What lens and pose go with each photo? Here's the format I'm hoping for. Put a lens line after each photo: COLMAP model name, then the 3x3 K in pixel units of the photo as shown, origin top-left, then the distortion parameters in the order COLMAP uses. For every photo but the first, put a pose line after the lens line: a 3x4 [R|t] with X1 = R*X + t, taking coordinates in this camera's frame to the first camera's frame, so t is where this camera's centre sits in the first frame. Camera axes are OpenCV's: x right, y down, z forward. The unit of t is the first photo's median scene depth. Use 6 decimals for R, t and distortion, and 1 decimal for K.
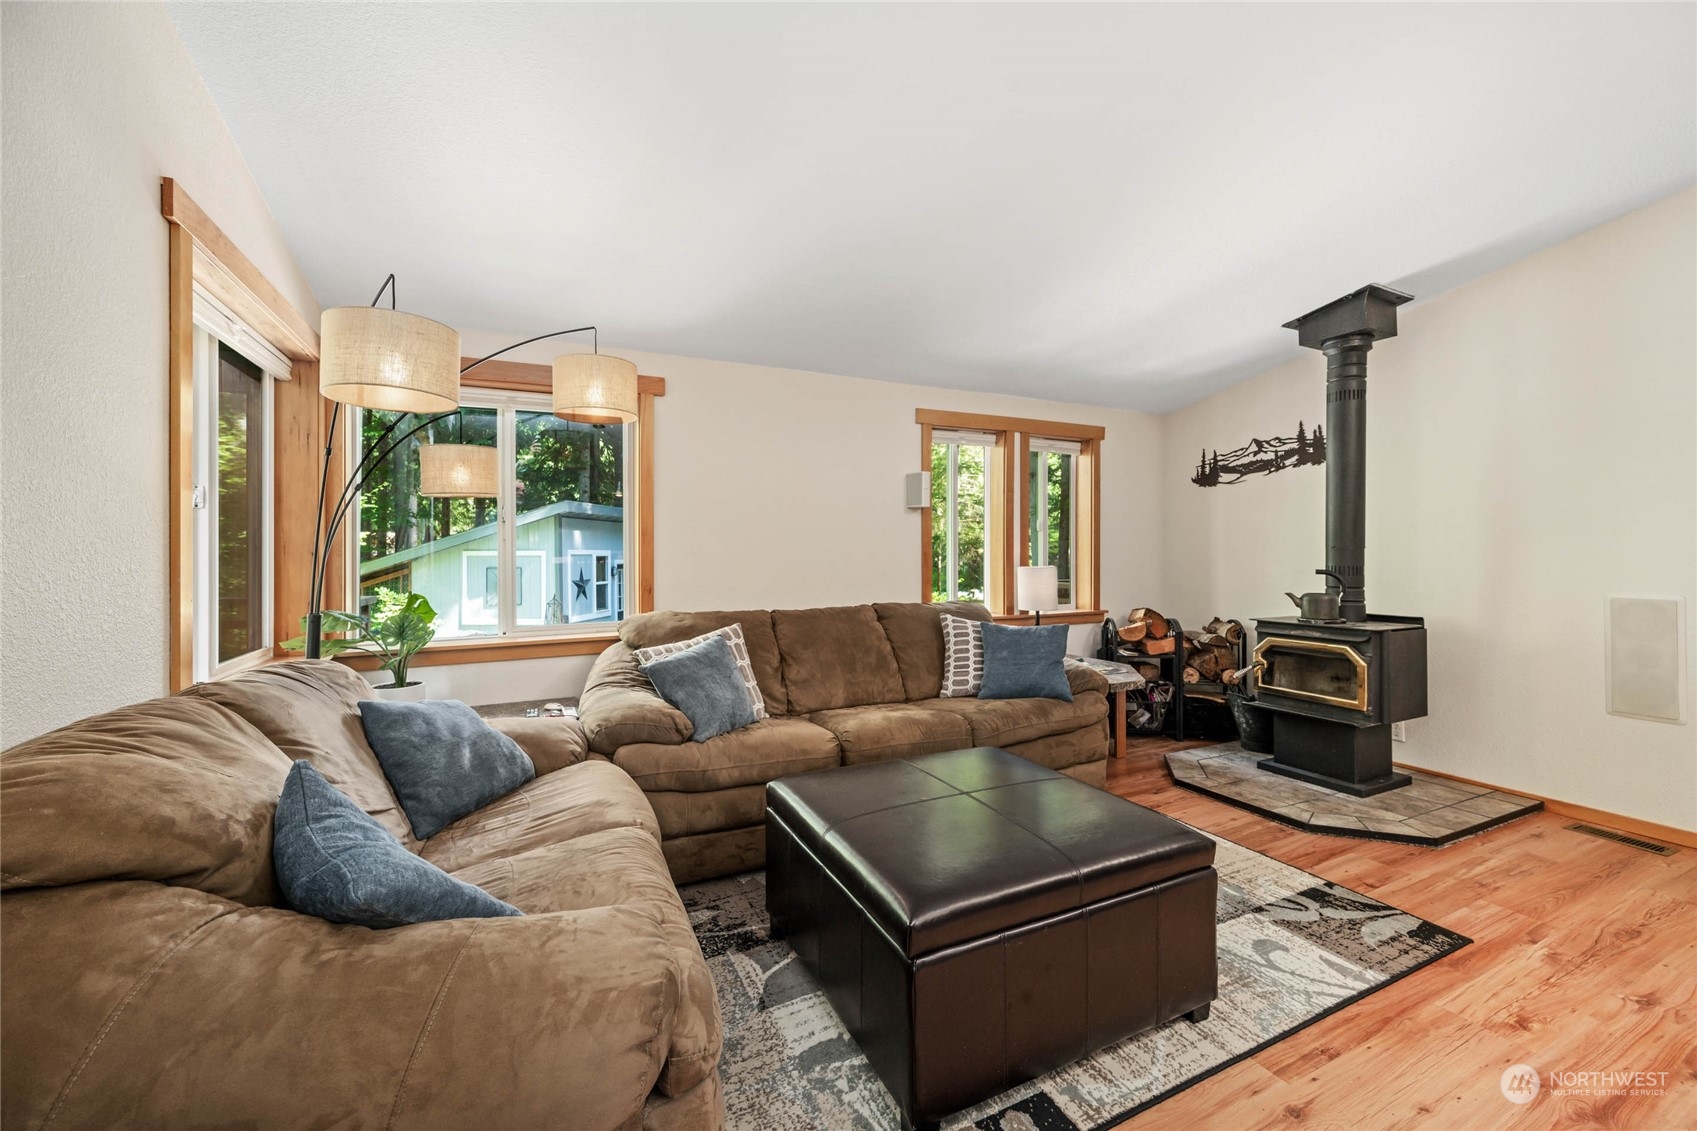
lens RADIAL K [[664.7, 0, 848.5], [0, 664.7, 565.5], [0, 0, 1]] dist [0.000515, -0.000096]
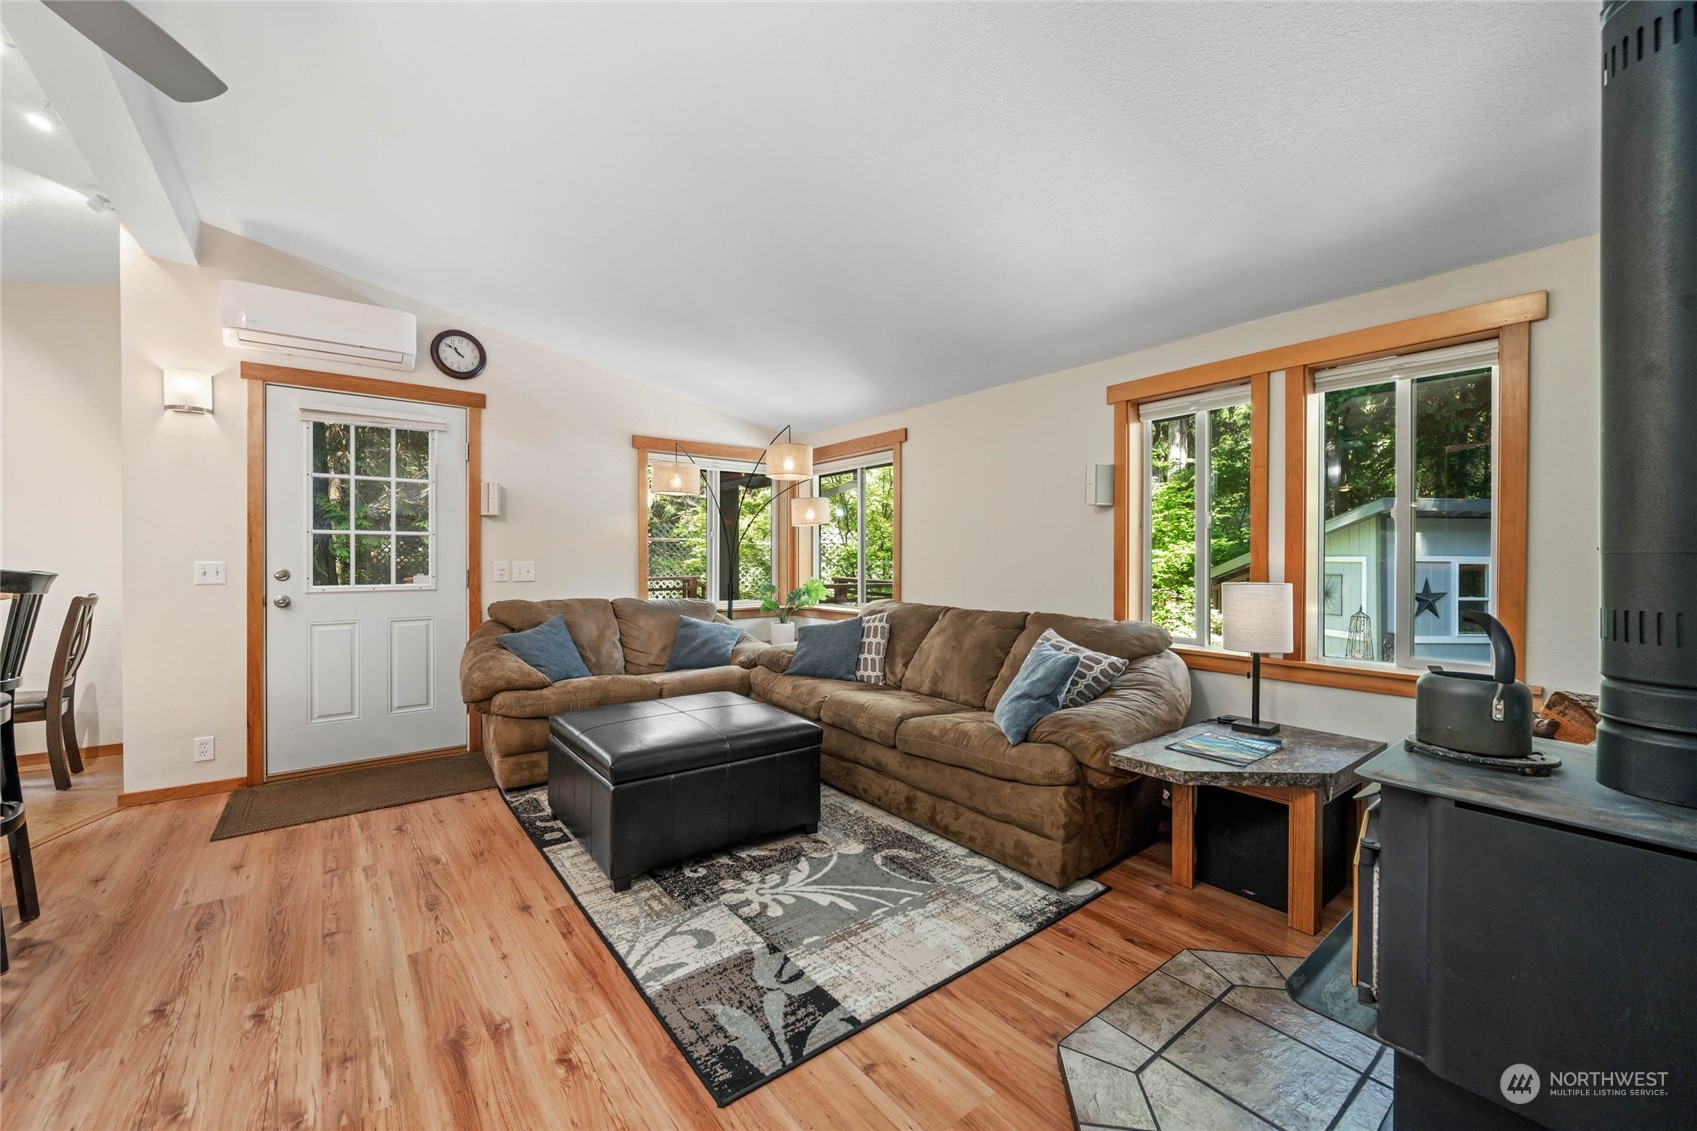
lens RADIAL K [[664.7, 0, 848.5], [0, 664.7, 565.5], [0, 0, 1]] dist [0.000515, -0.000096]
pose [[0.209919, 0.011761, -0.977648, 1.650187], [-0.020976, 0.999752, 0.007523, -0.019160], [0.977494, 0.018928, 0.210114, 0.972332]]
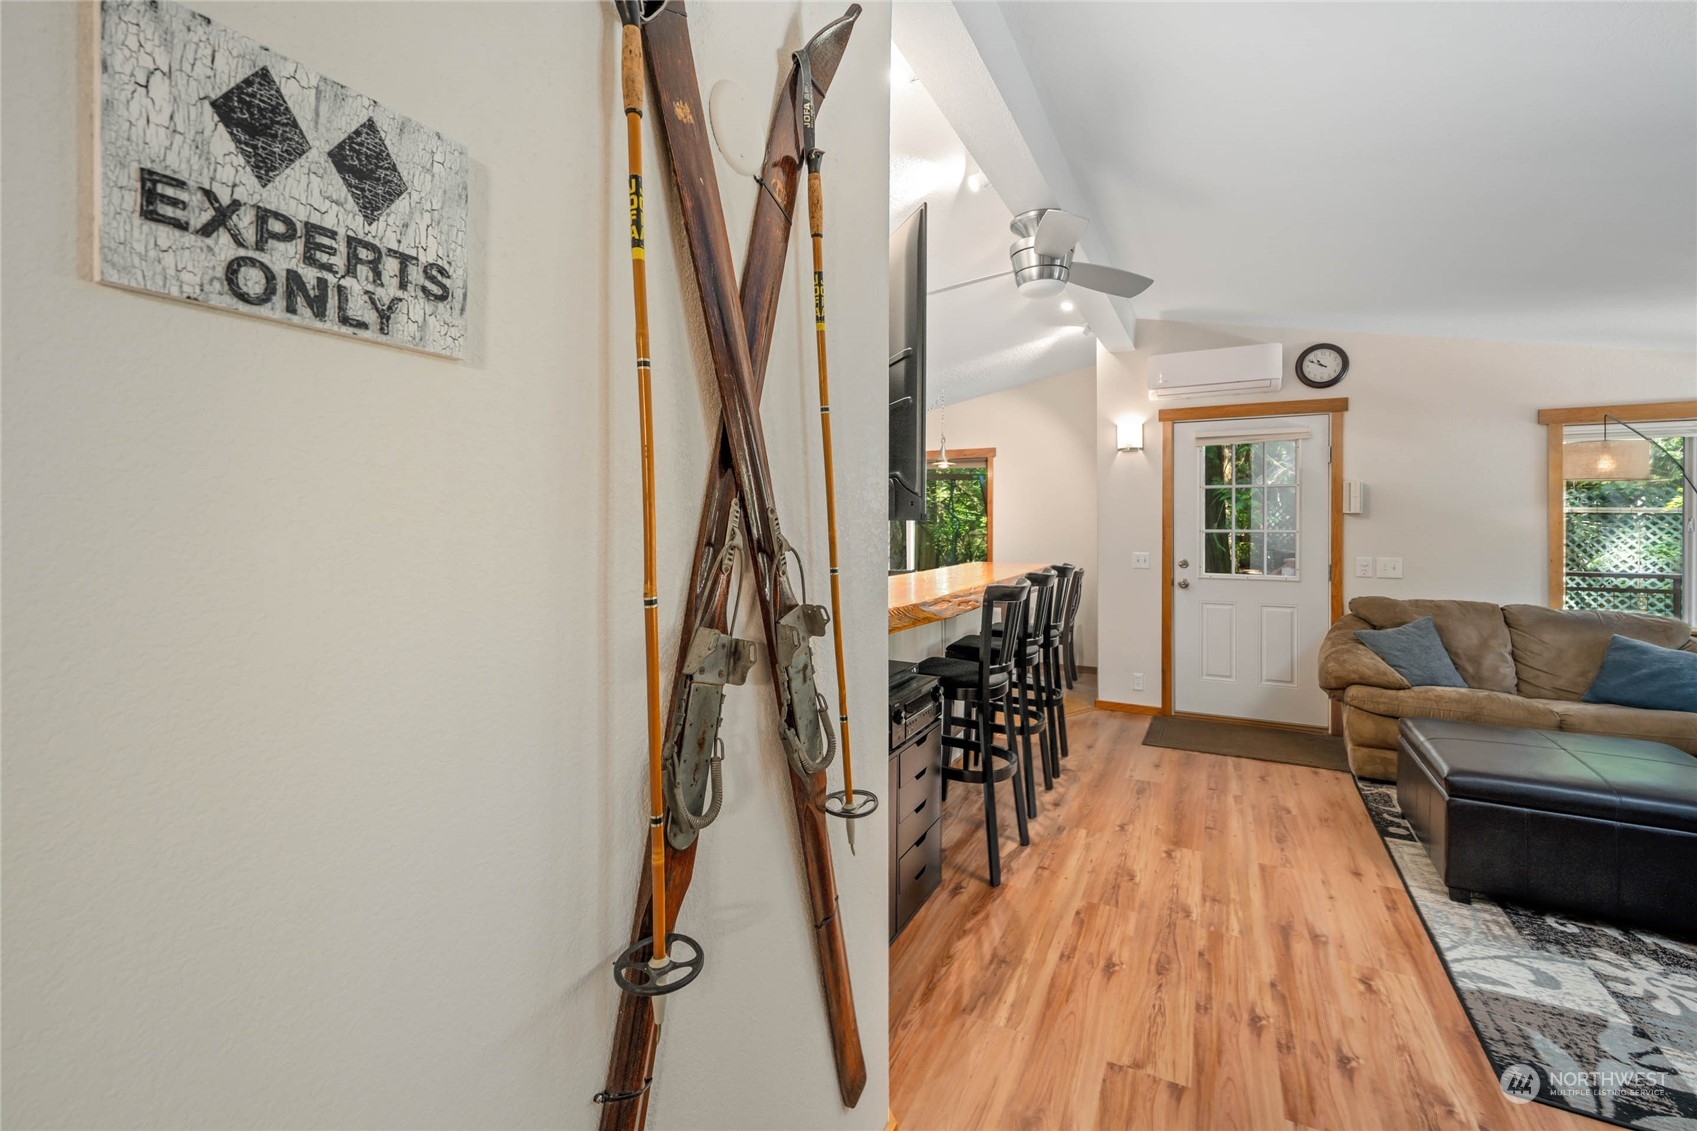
lens RADIAL K [[706.8, 0, 836.0], [0, 706.8, 520.4], [0, 0, 1]] dist [-0.000610, -0.000532]
pose [[-0.815562, 0.000417, -0.578669, 2.087247], [-0.008497, 0.999883, 0.012696, -0.127518], [0.578607, 0.015272, -0.815464, 1.214921]]
